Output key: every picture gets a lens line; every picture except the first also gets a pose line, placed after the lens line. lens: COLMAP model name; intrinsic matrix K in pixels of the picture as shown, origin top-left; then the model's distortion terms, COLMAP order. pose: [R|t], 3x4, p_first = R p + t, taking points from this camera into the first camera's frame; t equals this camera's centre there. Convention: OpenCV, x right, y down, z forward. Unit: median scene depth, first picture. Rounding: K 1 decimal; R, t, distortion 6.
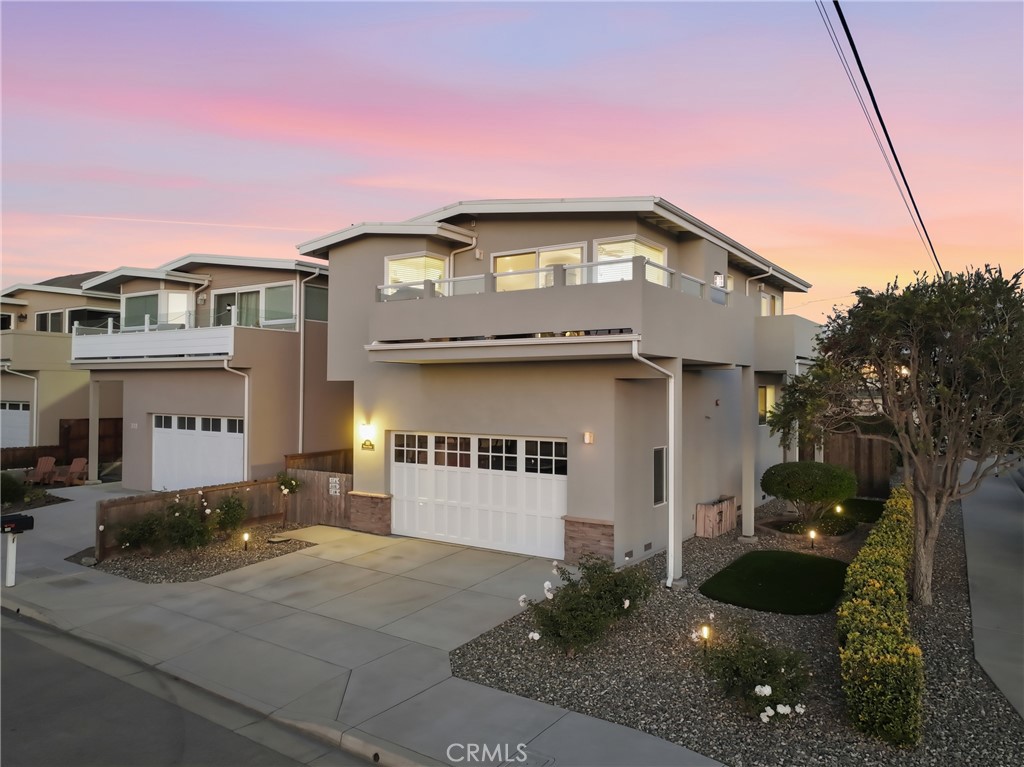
lens RADIAL K [[717.5, 0, 515.9], [0, 717.5, 382.3], [0, 0, 1]] dist [0.001899, 0.006516]
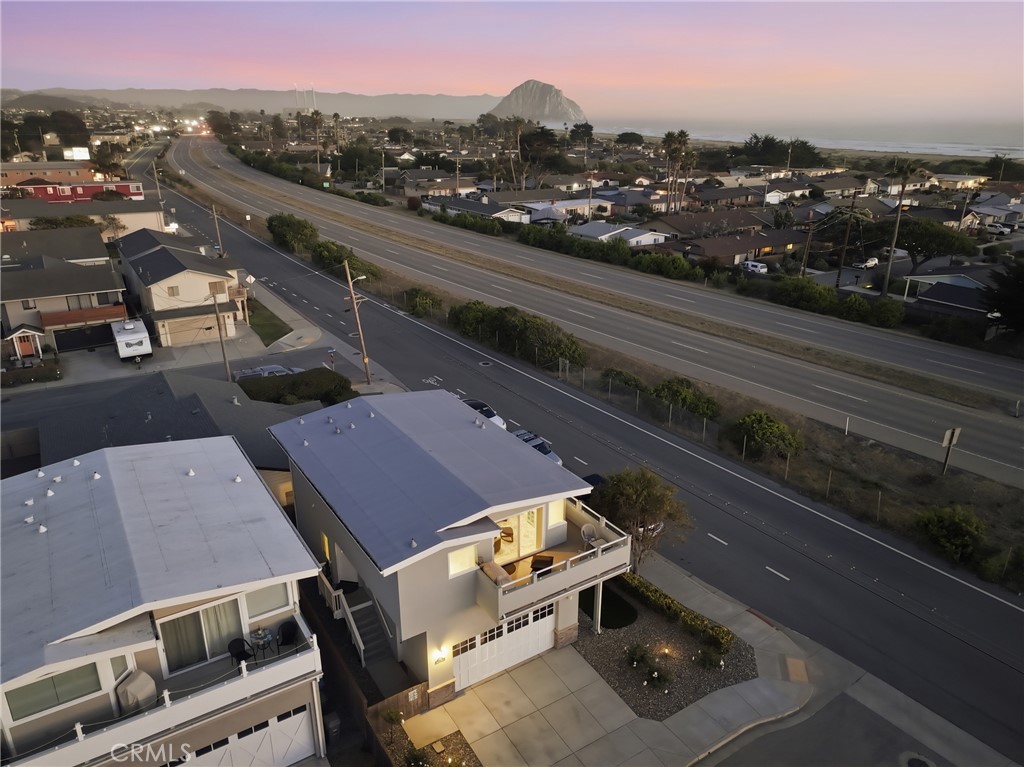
lens RADIAL K [[717.5, 0, 515.9], [0, 717.5, 382.3], [0, 0, 1]] dist [0.001899, 0.006516]
pose [[0.391544, -0.327275, 0.859991, -1.348956], [-0.012468, 0.932638, 0.360598, -1.090364], [-0.920075, -0.151912, 0.361088, 0.397964]]
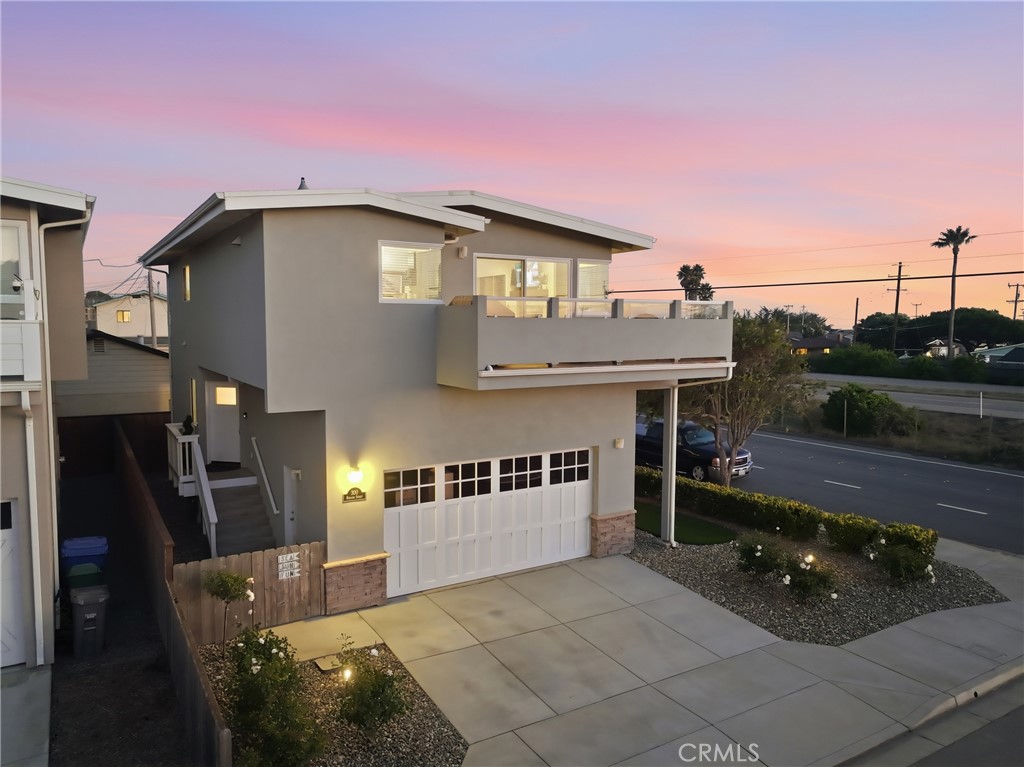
lens RADIAL K [[717.5, 0, 515.9], [0, 717.5, 382.3], [0, 0, 1]] dist [0.001899, 0.006516]
pose [[0.409307, -0.078476, 0.909016, -0.839393], [-0.014640, 0.995601, 0.092543, -0.102992], [-0.912279, -0.051187, 0.406357, 0.584551]]
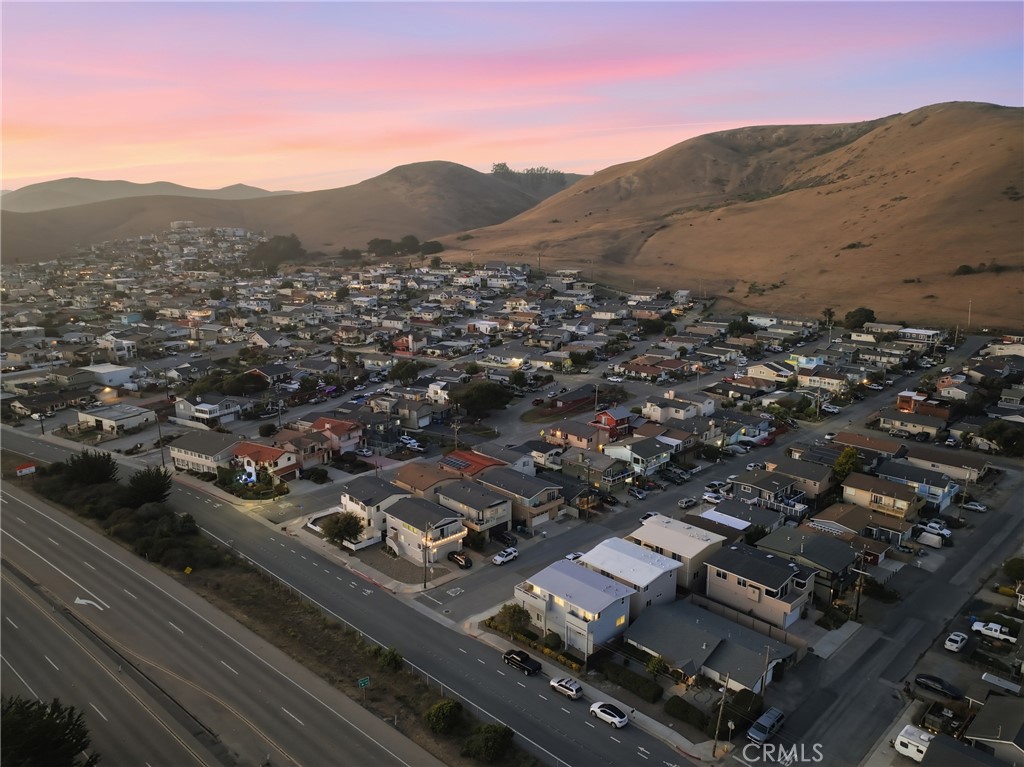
lens RADIAL K [[717.5, 0, 515.9], [0, 717.5, 382.3], [0, 0, 1]] dist [0.001899, 0.006516]
pose [[-0.207365, 0.201979, -0.957185, 5.990516], [0.009067, 0.978808, 0.204578, -3.279555], [0.978222, 0.033743, -0.204802, 1.993323]]
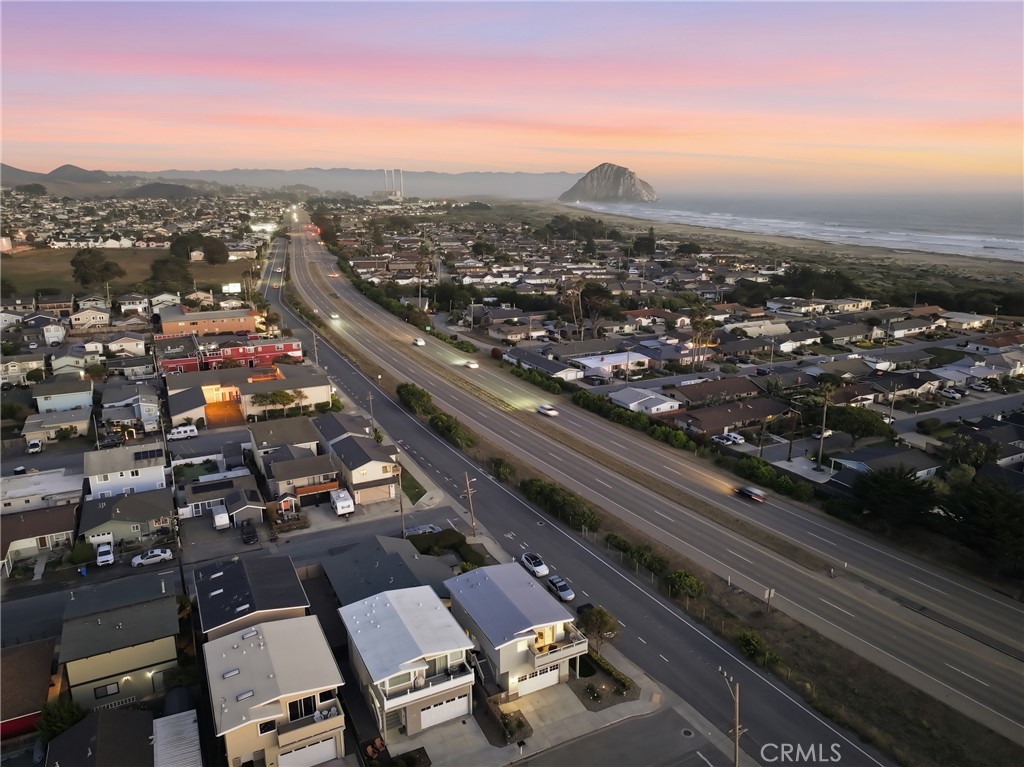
lens RADIAL K [[717.5, 0, 515.9], [0, 717.5, 382.3], [0, 0, 1]] dist [0.001899, 0.006516]
pose [[0.482678, -0.235770, 0.843466, -3.501703], [-0.005916, 0.962183, 0.272340, -2.892529], [-0.875778, -0.136442, 0.463030, -0.757274]]
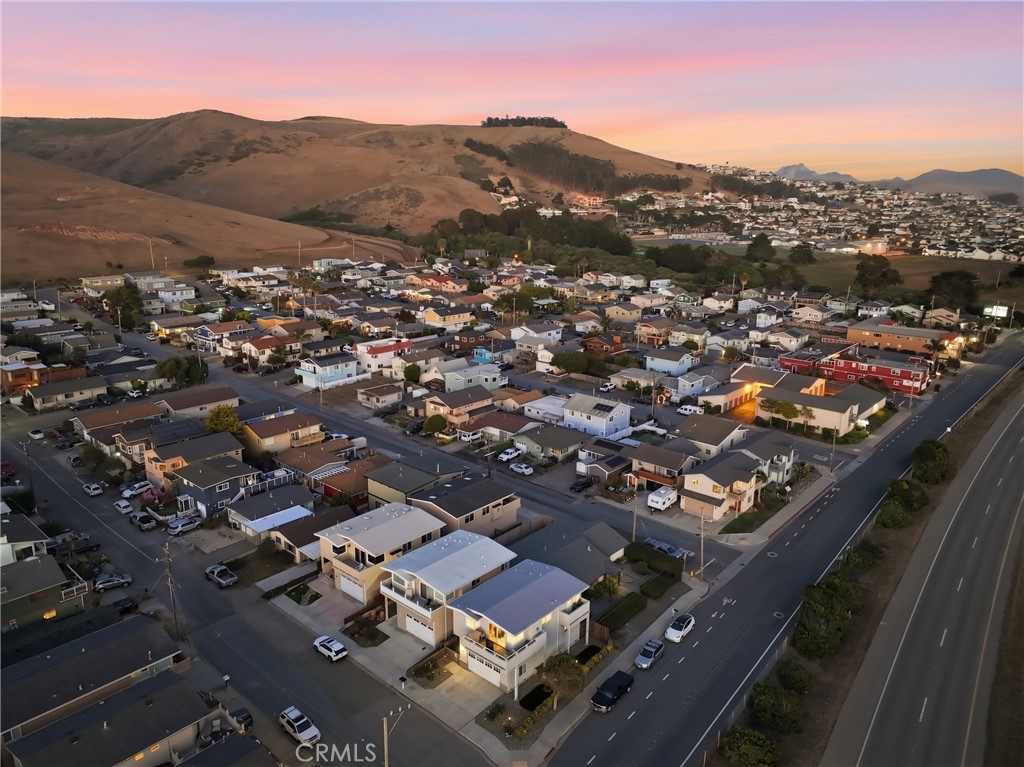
lens RADIAL K [[717.5, 0, 515.9], [0, 717.5, 382.3], [0, 0, 1]] dist [0.001899, 0.006516]
pose [[0.991688, 0.032676, -0.124446, 0.677530], [0.001305, 0.964610, 0.263679, -2.909995], [0.128657, -0.261650, 0.956549, -3.031084]]
